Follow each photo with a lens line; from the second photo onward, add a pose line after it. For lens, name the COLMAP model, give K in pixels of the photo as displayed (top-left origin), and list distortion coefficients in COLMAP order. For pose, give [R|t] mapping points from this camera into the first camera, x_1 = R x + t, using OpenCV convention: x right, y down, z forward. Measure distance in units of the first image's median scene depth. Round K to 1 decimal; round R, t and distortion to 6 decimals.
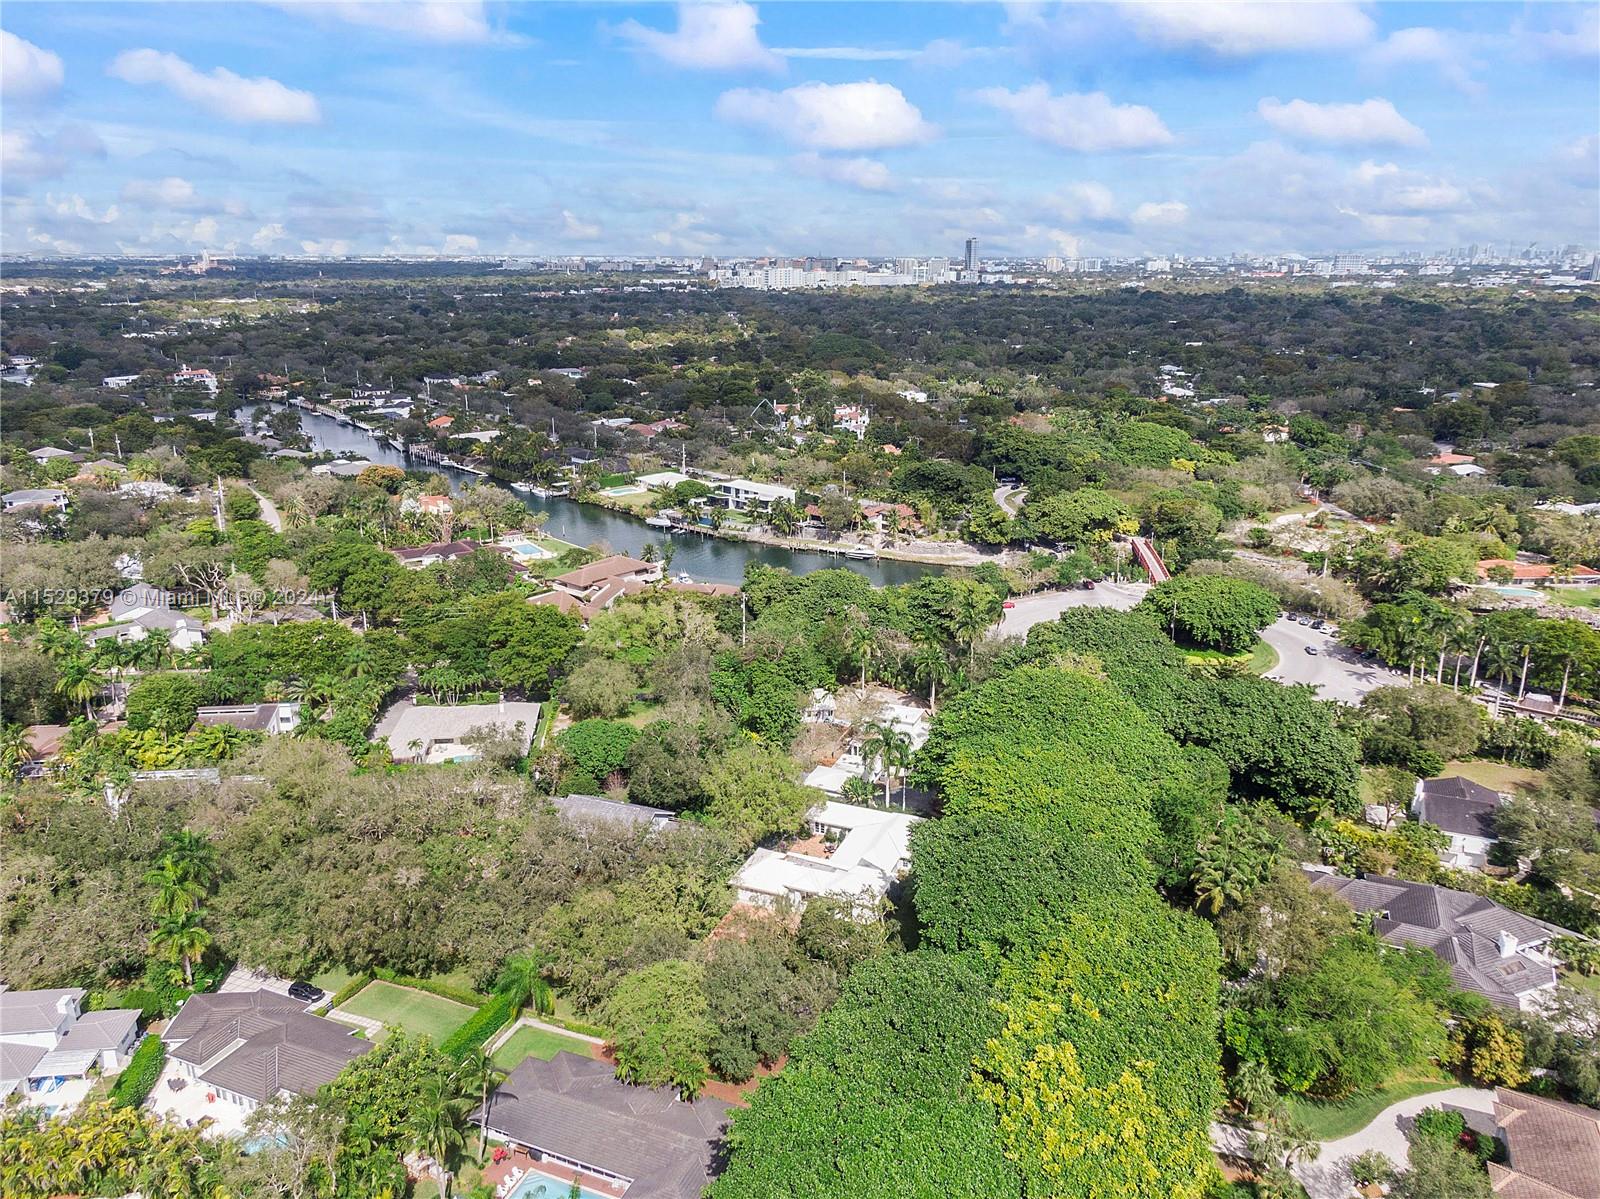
lens RADIAL K [[1144.2, 0, 804.6], [0, 1144.2, 597.9], [0, 0, 1]] dist [0.044342, -0.077831]
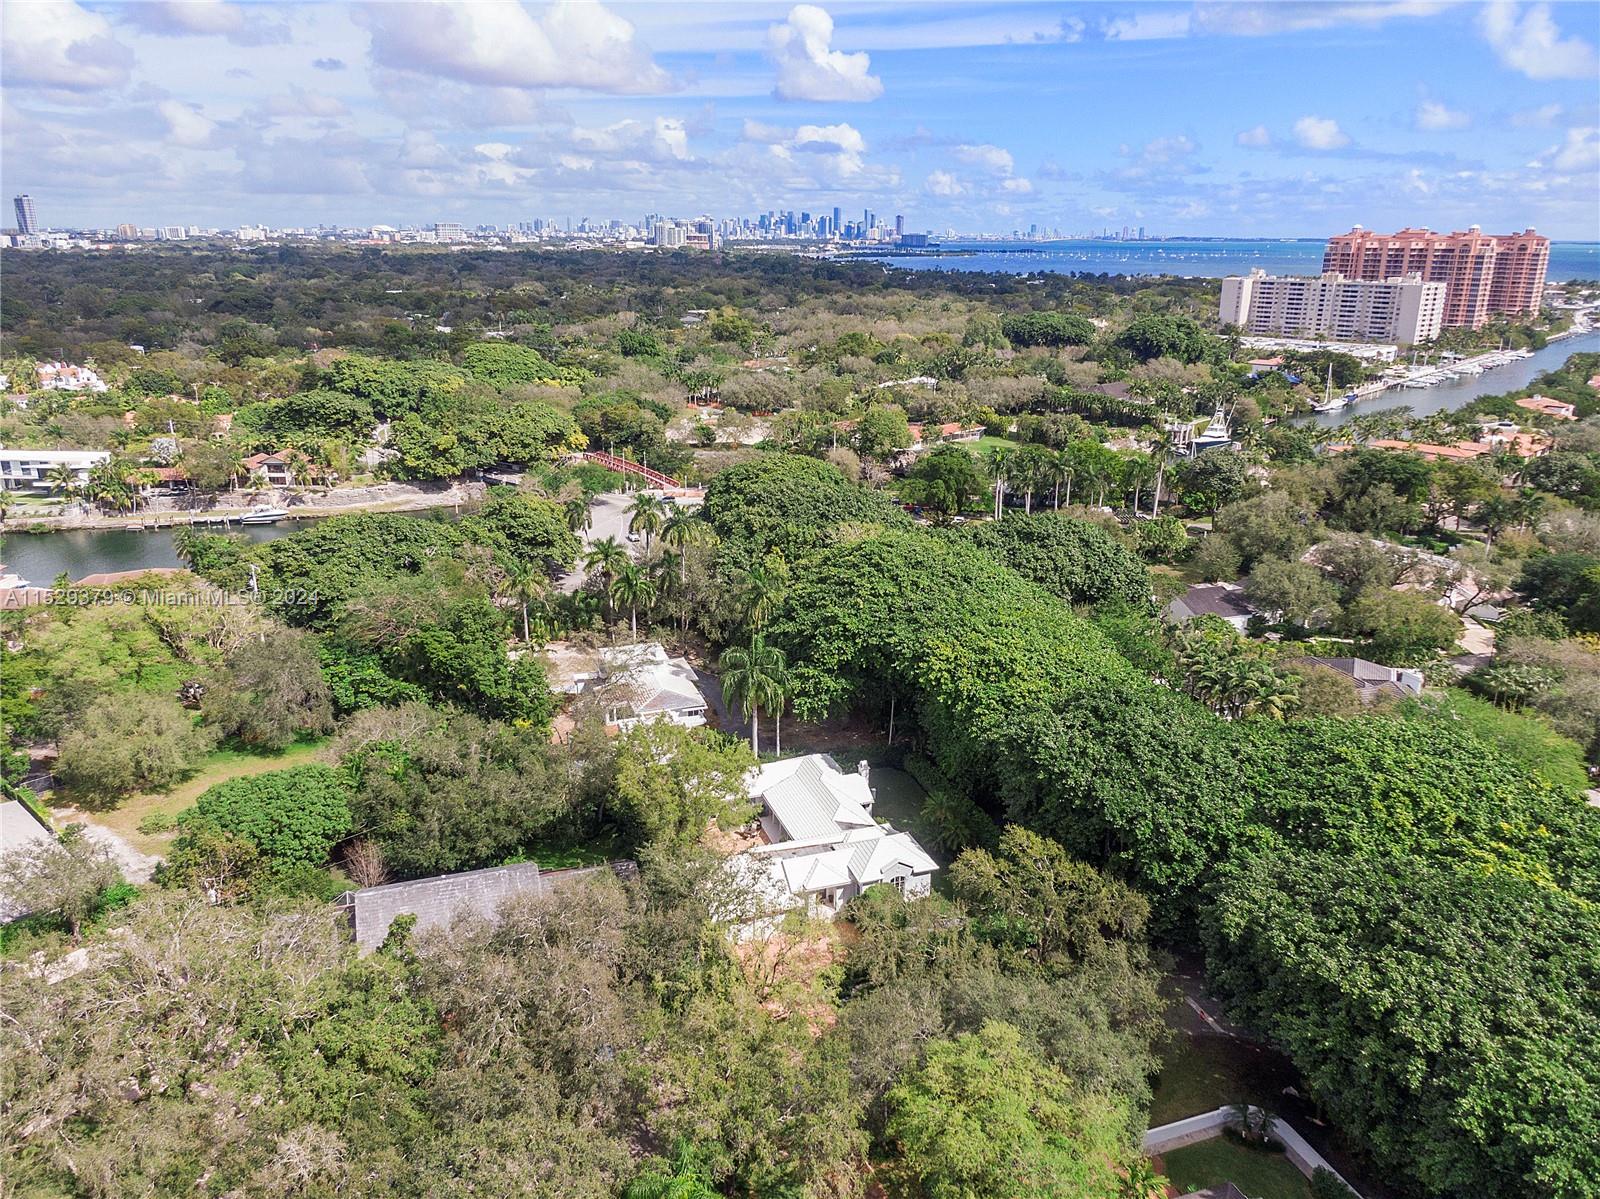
lens RADIAL K [[1144.2, 0, 804.6], [0, 1144.2, 597.9], [0, 0, 1]] dist [0.044342, -0.077831]
pose [[0.743321, -0.197166, 0.639217, -0.180190], [0.184408, 0.978946, 0.087515, 0.012326], [-0.643014, 0.052825, 0.764030, 0.215419]]
